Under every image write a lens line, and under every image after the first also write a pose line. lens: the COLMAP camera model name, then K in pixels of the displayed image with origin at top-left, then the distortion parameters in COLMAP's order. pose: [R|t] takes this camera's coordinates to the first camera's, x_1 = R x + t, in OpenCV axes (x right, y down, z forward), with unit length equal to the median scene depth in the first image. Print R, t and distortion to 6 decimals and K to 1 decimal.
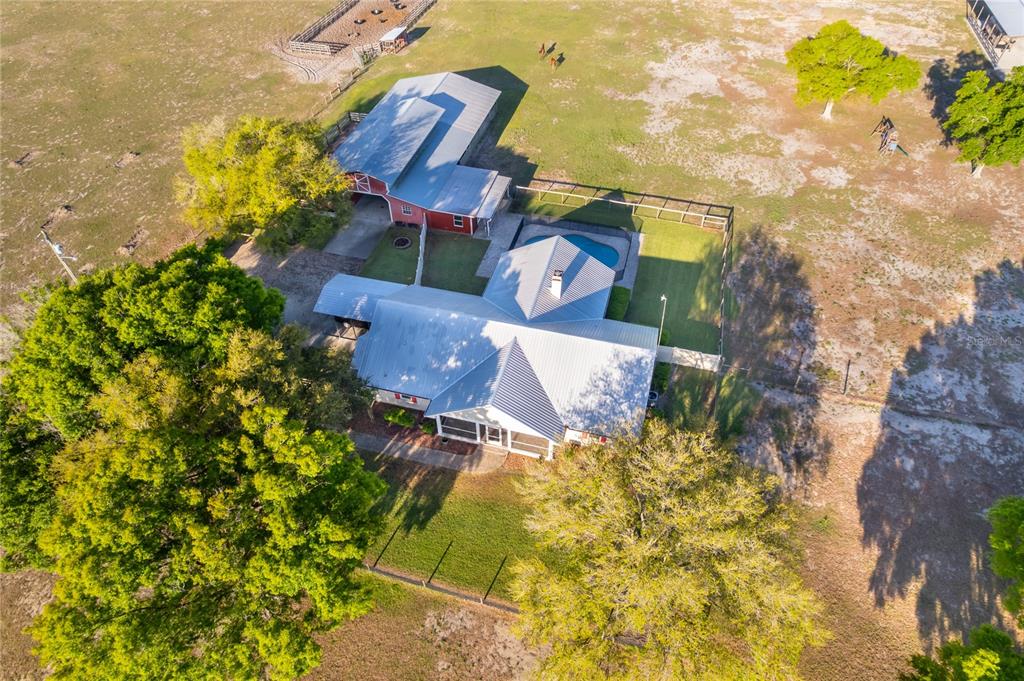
lens RADIAL K [[657.2, 0, 517.1], [0, 657.2, 342.2], [0, 0, 1]] dist [-0.080294, 0.073248]
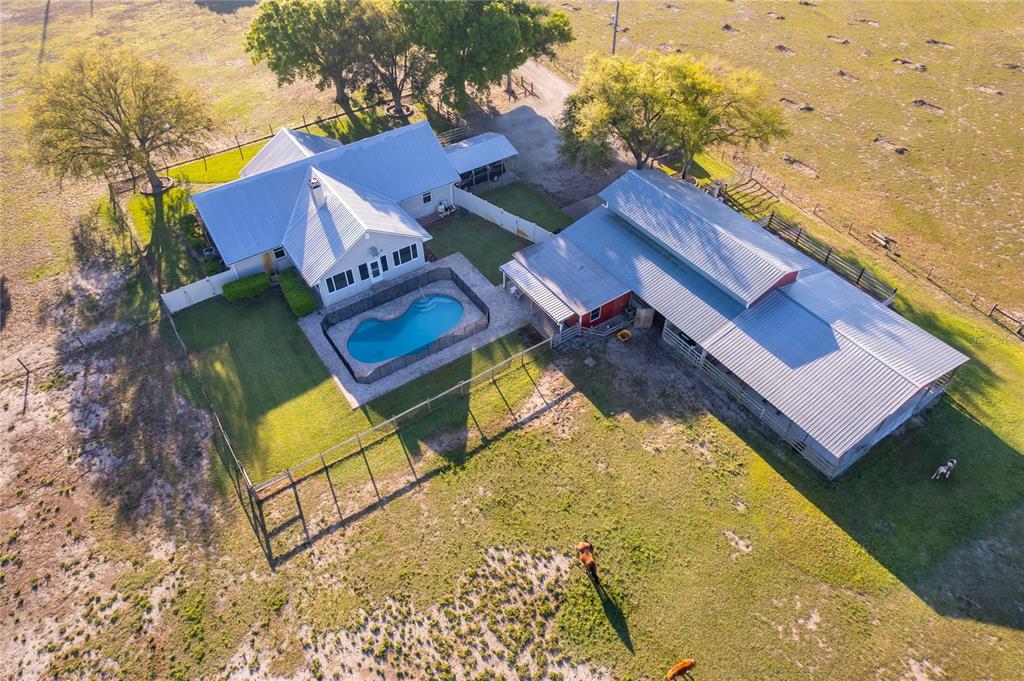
lens RADIAL K [[657.2, 0, 517.1], [0, 657.2, 342.2], [0, 0, 1]] dist [-0.080294, 0.073248]
pose [[-0.649916, 0.550415, -0.524074, 0.360361], [-0.543086, 0.146045, 0.826879, -0.737698], [0.531664, 0.822019, 0.204006, 0.810151]]
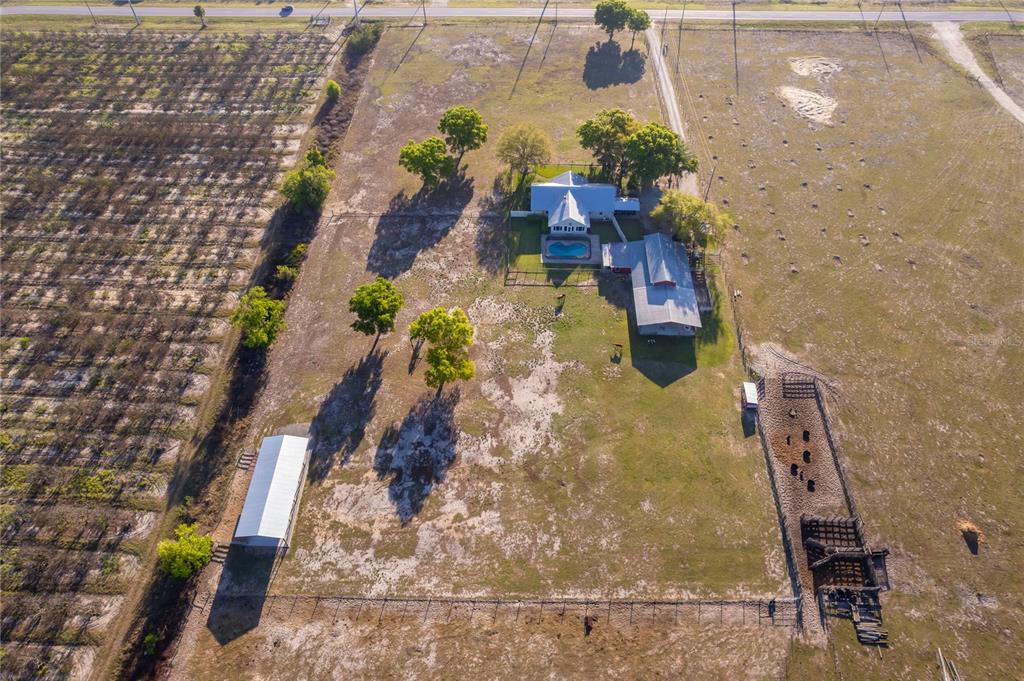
lens RADIAL K [[657.2, 0, 517.1], [0, 657.2, 342.2], [0, 0, 1]] dist [-0.080294, 0.073248]
pose [[-0.973064, 0.182732, -0.140552, 0.607504], [-0.162338, -0.110249, 0.980557, -2.300443], [0.163684, 0.976962, 0.136943, 0.849171]]
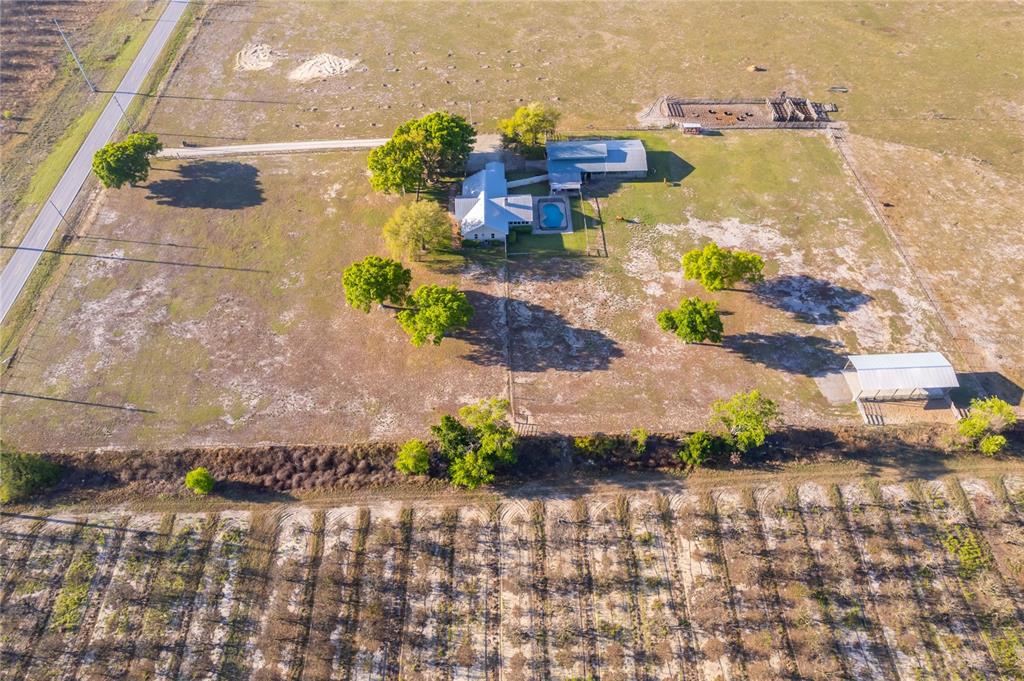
lens RADIAL K [[668.2, 0, 515.5], [0, 668.2, 336.6], [0, 0, 1]] dist [-0.088669, 0.081077]
pose [[0.288584, 0.746918, -0.599027, 1.742300], [-0.686716, 0.597440, 0.414110, -0.742771], [0.667189, 0.291855, 0.685332, -0.681336]]
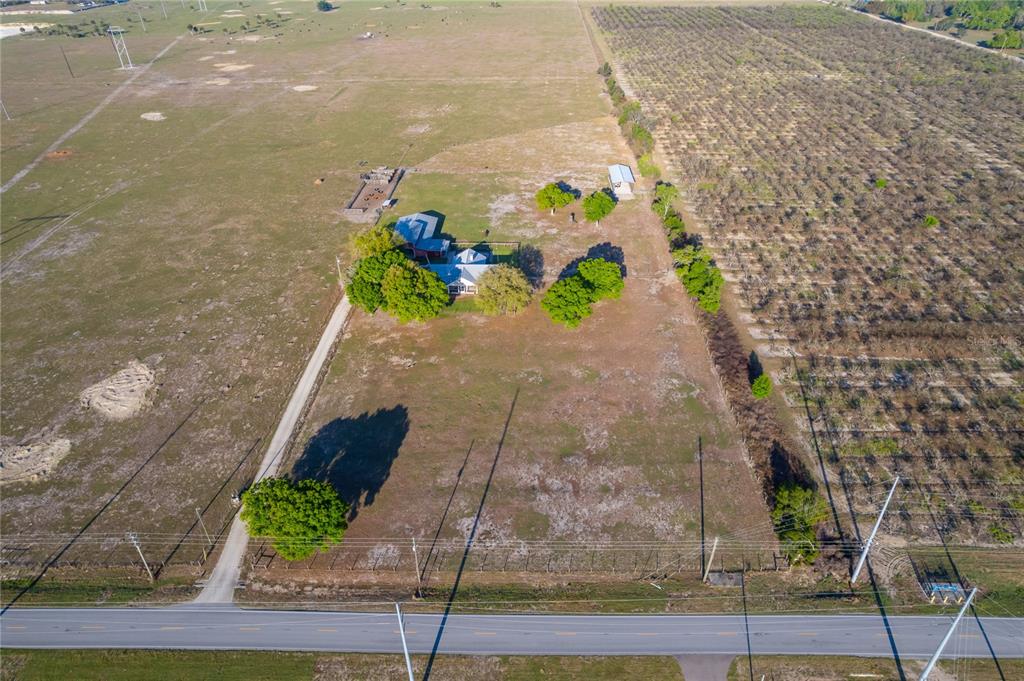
lens RADIAL K [[657.2, 0, 517.1], [0, 657.2, 342.2], [0, 0, 1]] dist [-0.080294, 0.073248]
pose [[0.973440, -0.129789, 0.188600, -0.330977], [0.168239, 0.964240, -0.204786, 0.866447], [-0.155277, 0.231077, 0.960465, -1.850176]]
